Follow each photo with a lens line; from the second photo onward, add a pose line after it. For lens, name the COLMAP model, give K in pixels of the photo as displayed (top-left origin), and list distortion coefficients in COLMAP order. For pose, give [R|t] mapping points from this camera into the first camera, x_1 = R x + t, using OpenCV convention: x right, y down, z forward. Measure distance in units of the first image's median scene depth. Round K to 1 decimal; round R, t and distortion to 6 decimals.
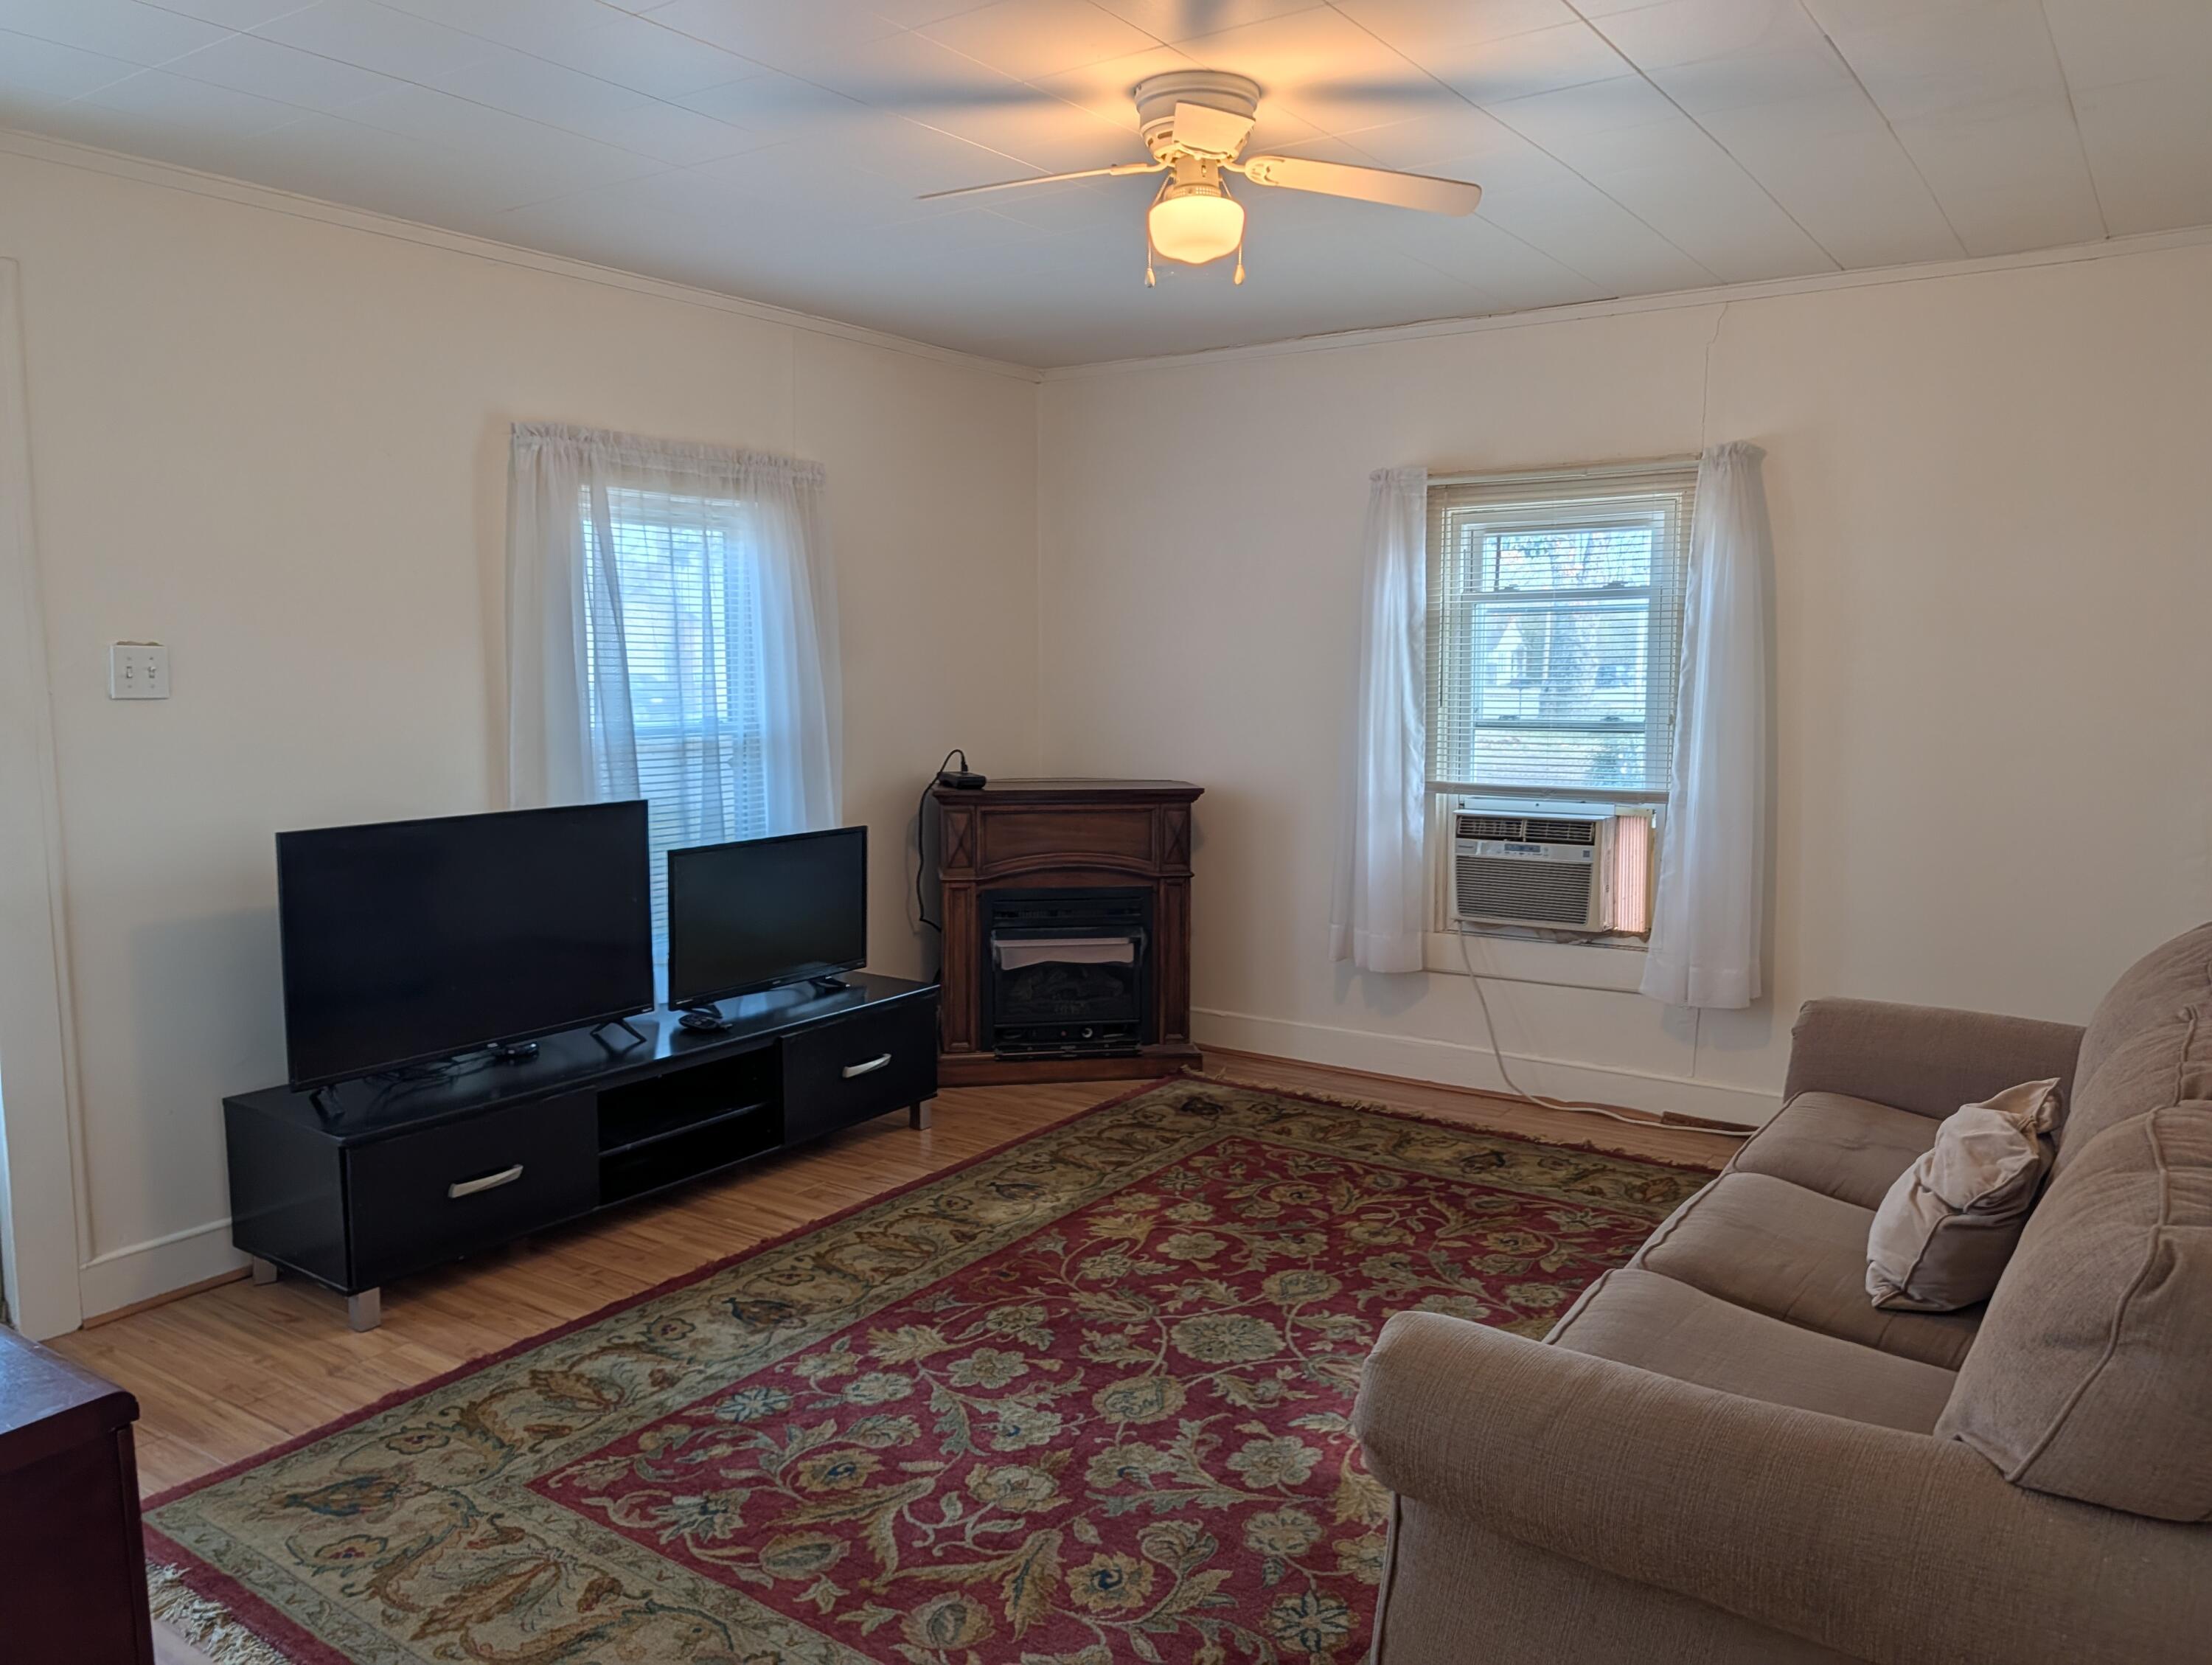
lens RADIAL K [[1585.1, 0, 1123.4], [0, 1585.1, 831.8], [0, 0, 1]] dist [0.029020, -0.022556]
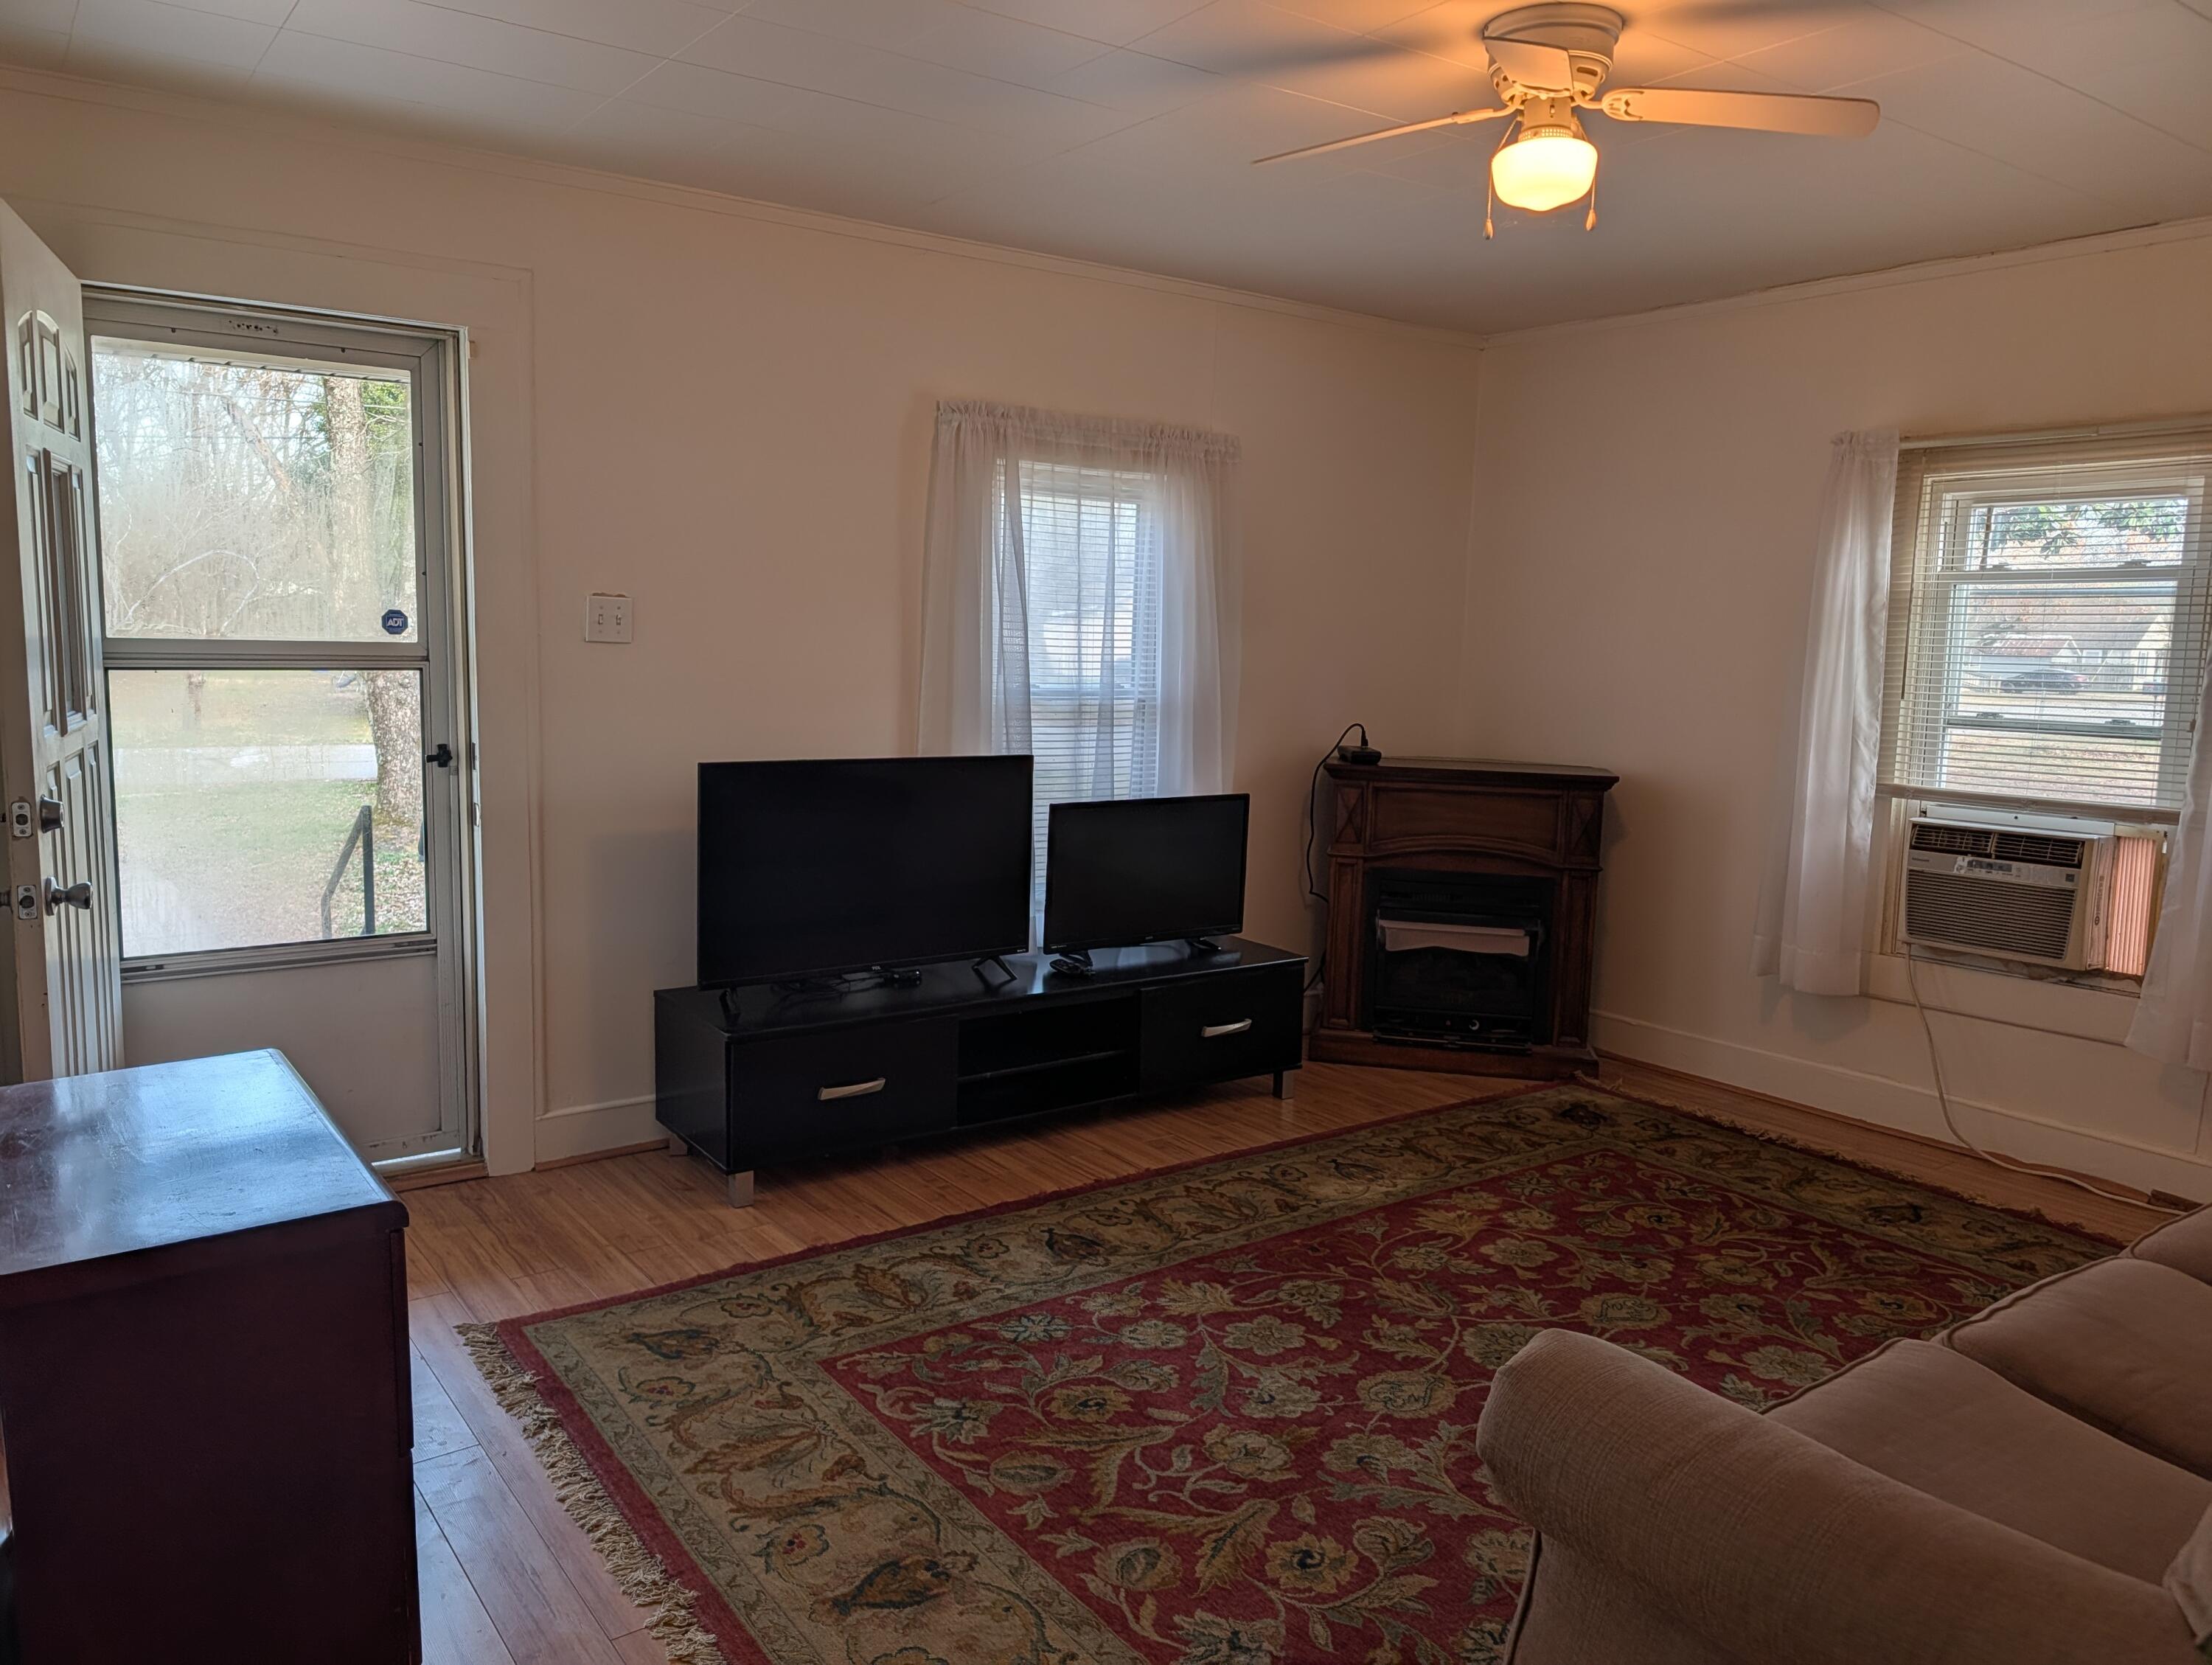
lens RADIAL K [[1585.1, 0, 1107.1], [0, 1585.1, 818.5], [0, 0, 1]] dist [0.029020, -0.022556]
pose [[0.941563, 0.065578, -0.330392, 0.126343], [-0.065086, 0.997801, 0.012565, 0.007599], [0.330489, 0.009673, 0.943760, 0.022577]]
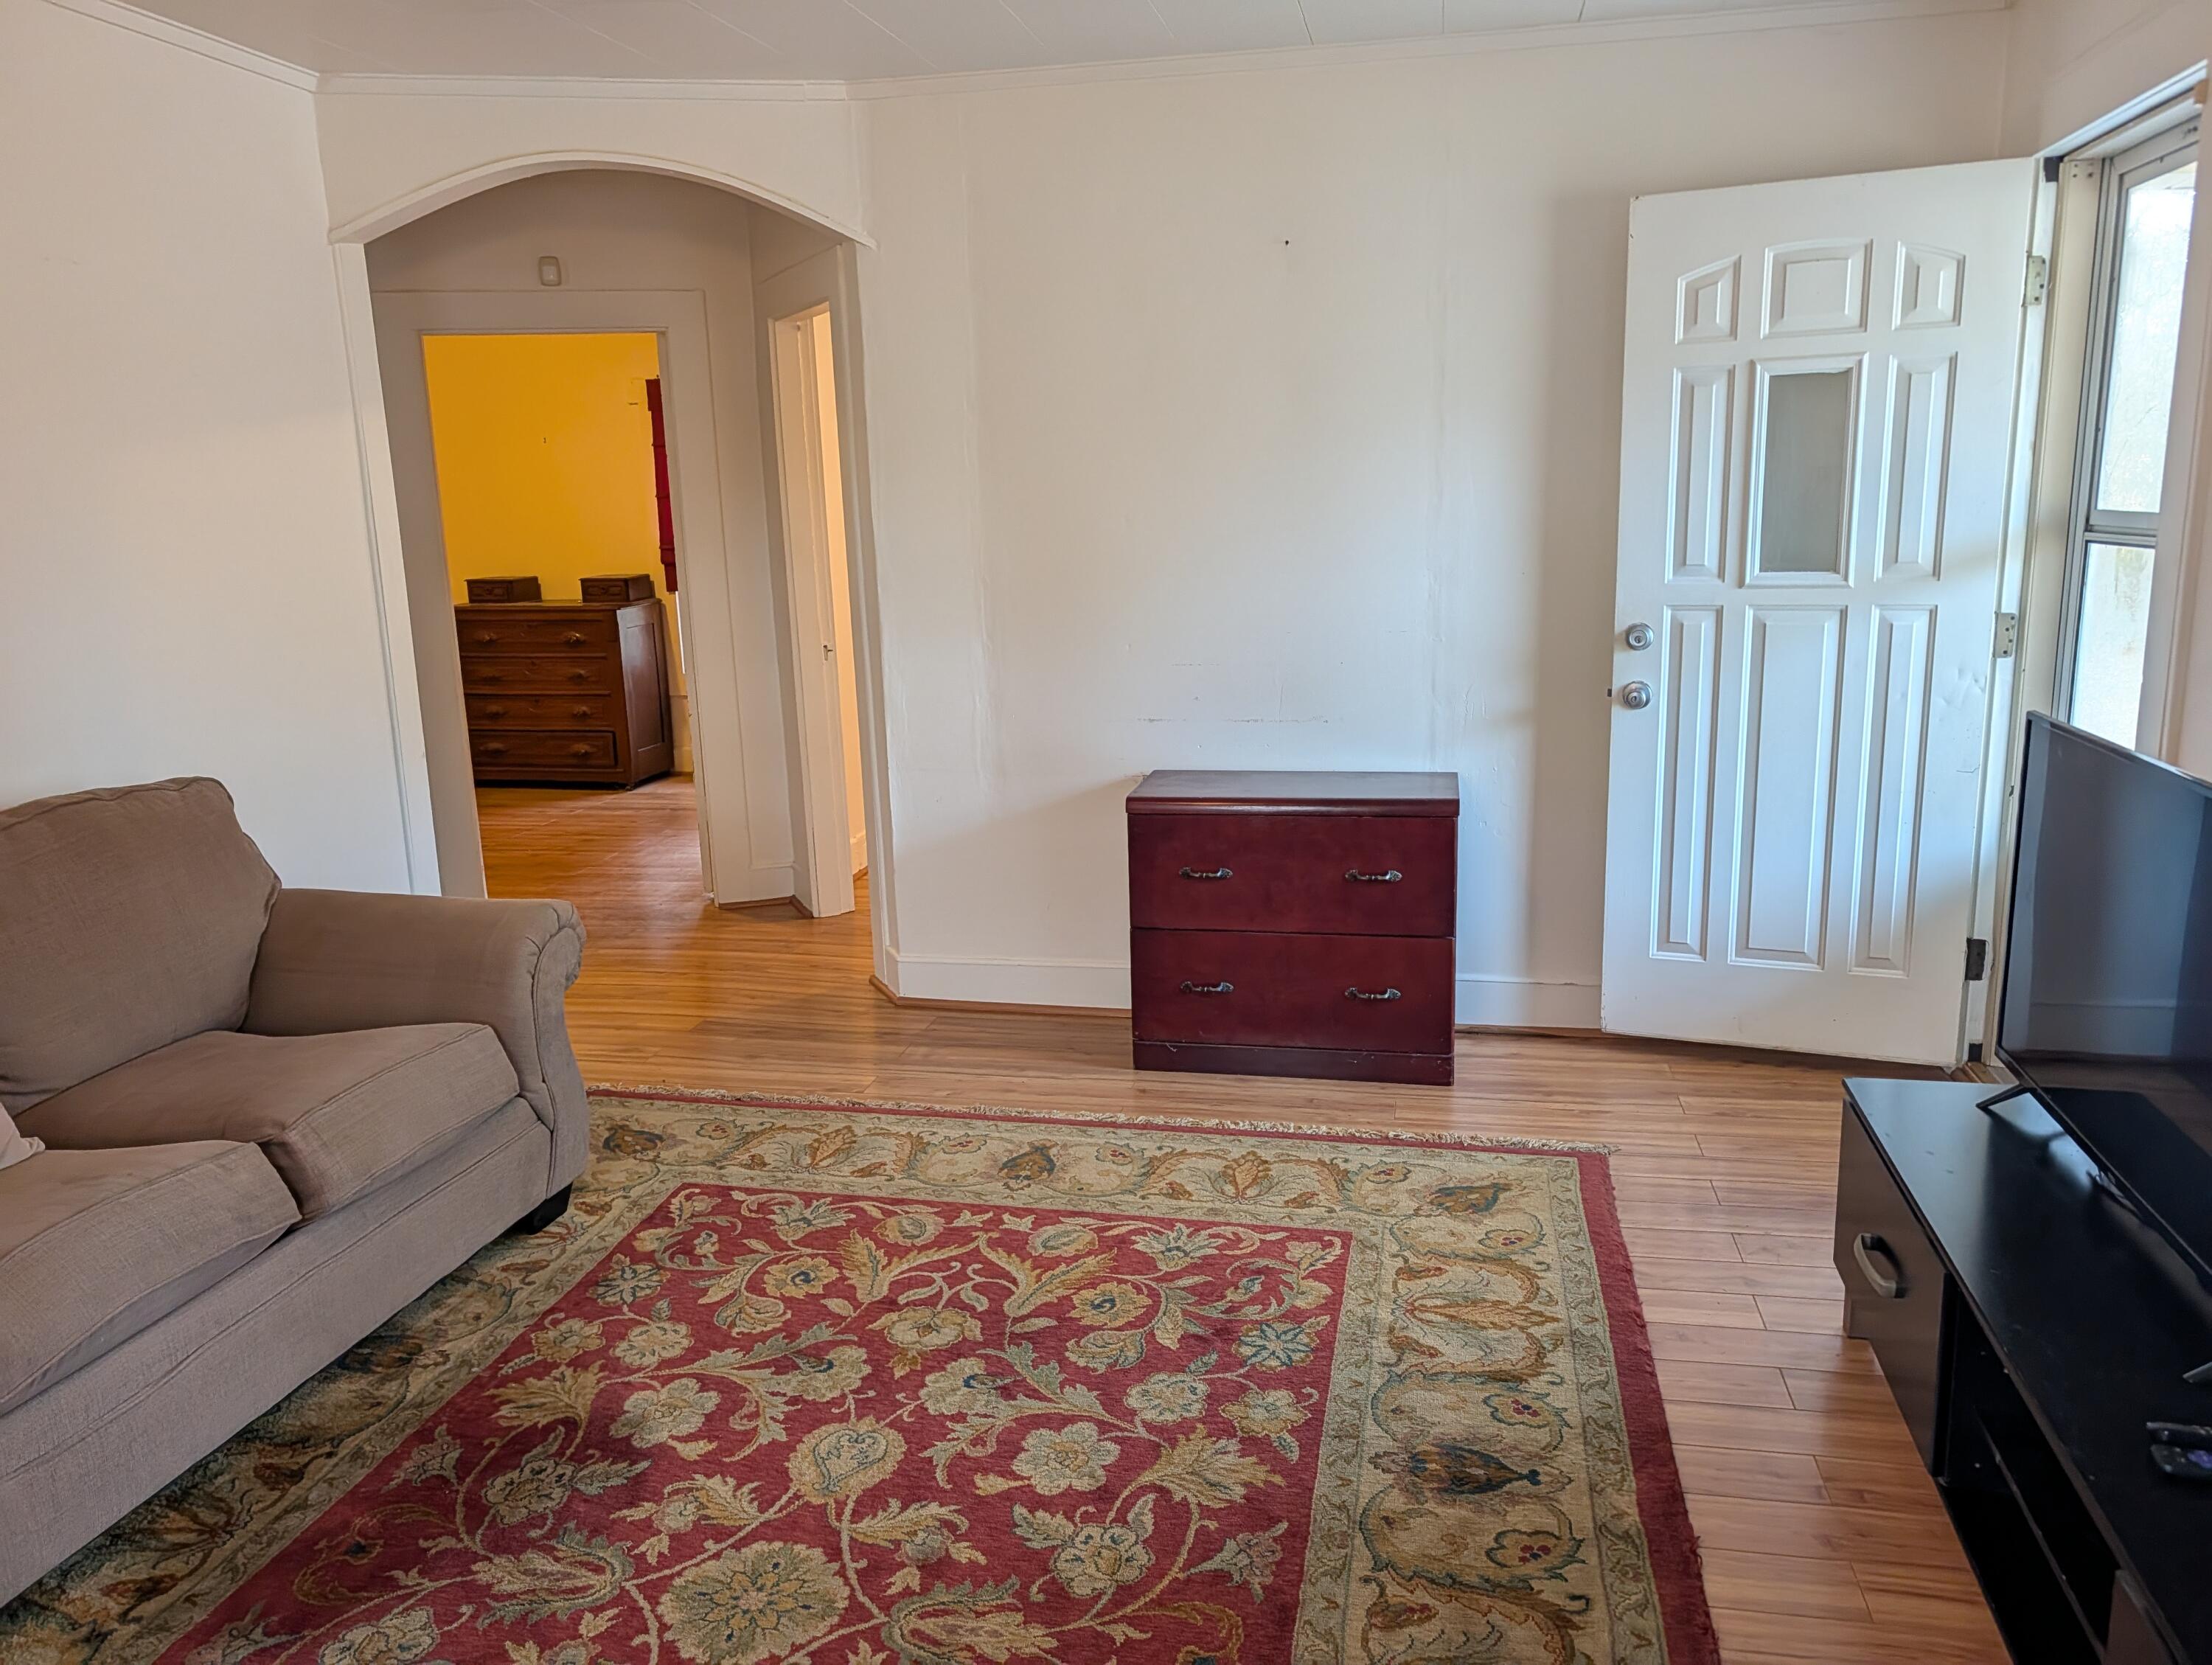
lens RADIAL K [[1585.1, 0, 1112.1], [0, 1585.1, 825.2], [0, 0, 1]] dist [0.029020, -0.022556]
pose [[-0.923514, 0.105087, -0.368889, 0.136505], [-0.018015, 0.948792, 0.315388, -0.177262], [0.383142, 0.297911, -0.874329, 1.532665]]
